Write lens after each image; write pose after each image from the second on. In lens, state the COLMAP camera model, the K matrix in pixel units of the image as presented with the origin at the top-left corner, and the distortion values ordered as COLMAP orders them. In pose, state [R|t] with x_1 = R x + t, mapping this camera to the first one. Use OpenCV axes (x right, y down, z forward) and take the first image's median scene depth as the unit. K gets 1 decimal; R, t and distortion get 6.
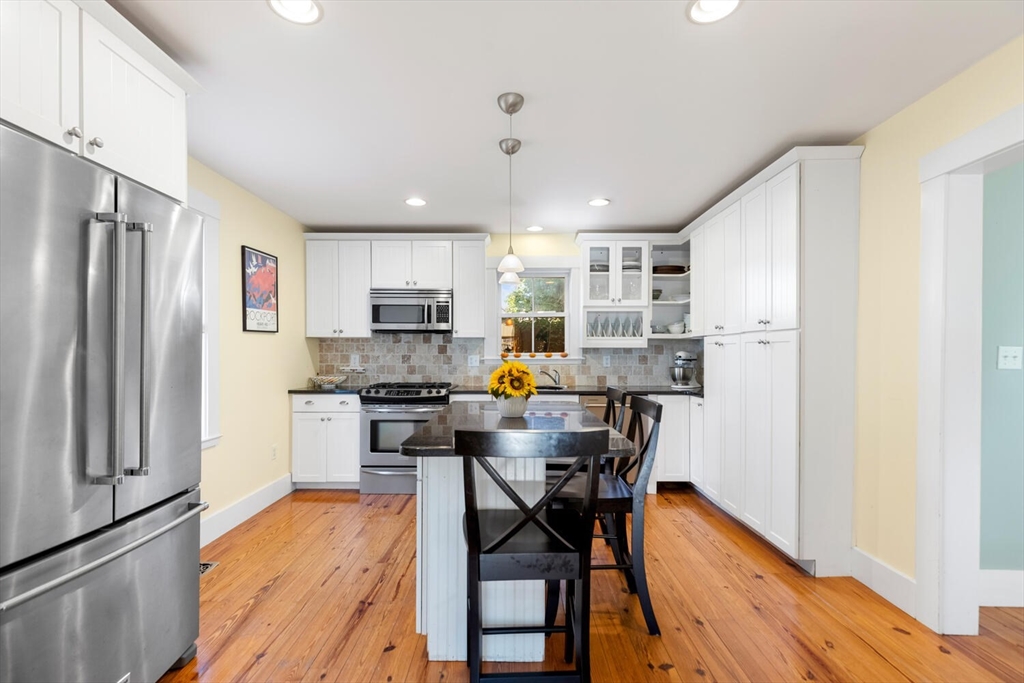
lens RADIAL K [[473.5, 0, 508.4], [0, 473.5, 351.6], [0, 0, 1]] dist [0.008877, -0.001194]
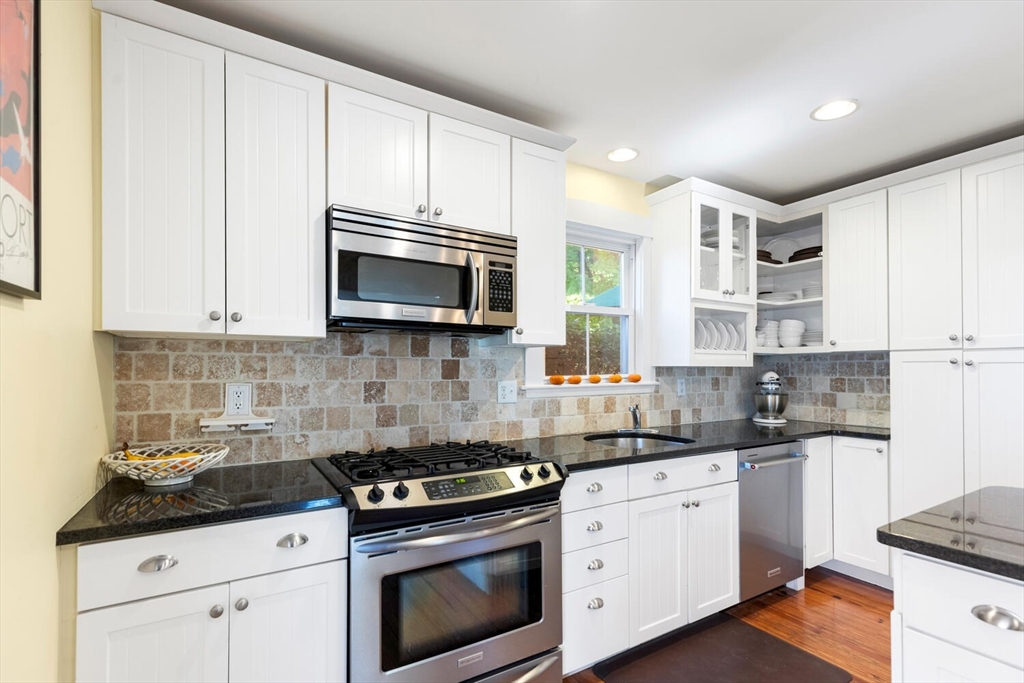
lens RADIAL K [[473.5, 0, 507.7], [0, 473.5, 366.0], [0, 0, 1]] dist [0.008877, -0.001194]
pose [[0.849213, 0.001834, 0.528048, -0.362920], [-0.000369, 0.999996, -0.002880, -0.007252], [-0.528051, 0.002251, 0.849210, 0.603121]]
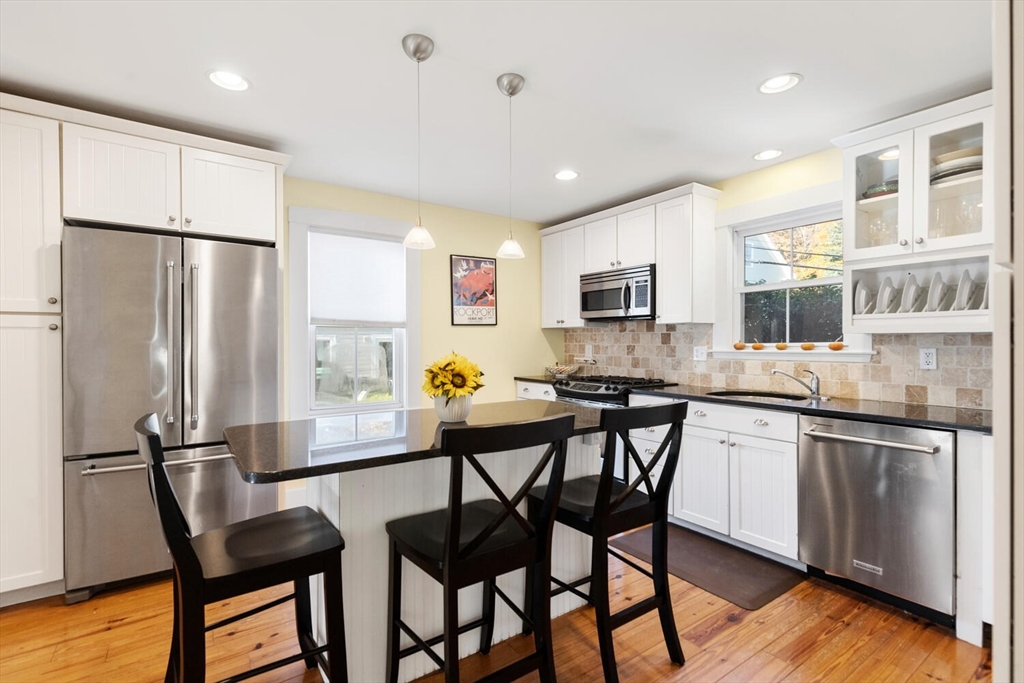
lens RADIAL K [[473.5, 0, 506.9], [0, 473.5, 341.1], [0, 0, 1]] dist [0.008877, -0.001194]
pose [[0.575845, -0.004224, -0.817548, 0.394734], [0.003093, 0.999991, -0.002988, 0.000884], [0.817553, -0.000808, 0.575853, 0.324459]]
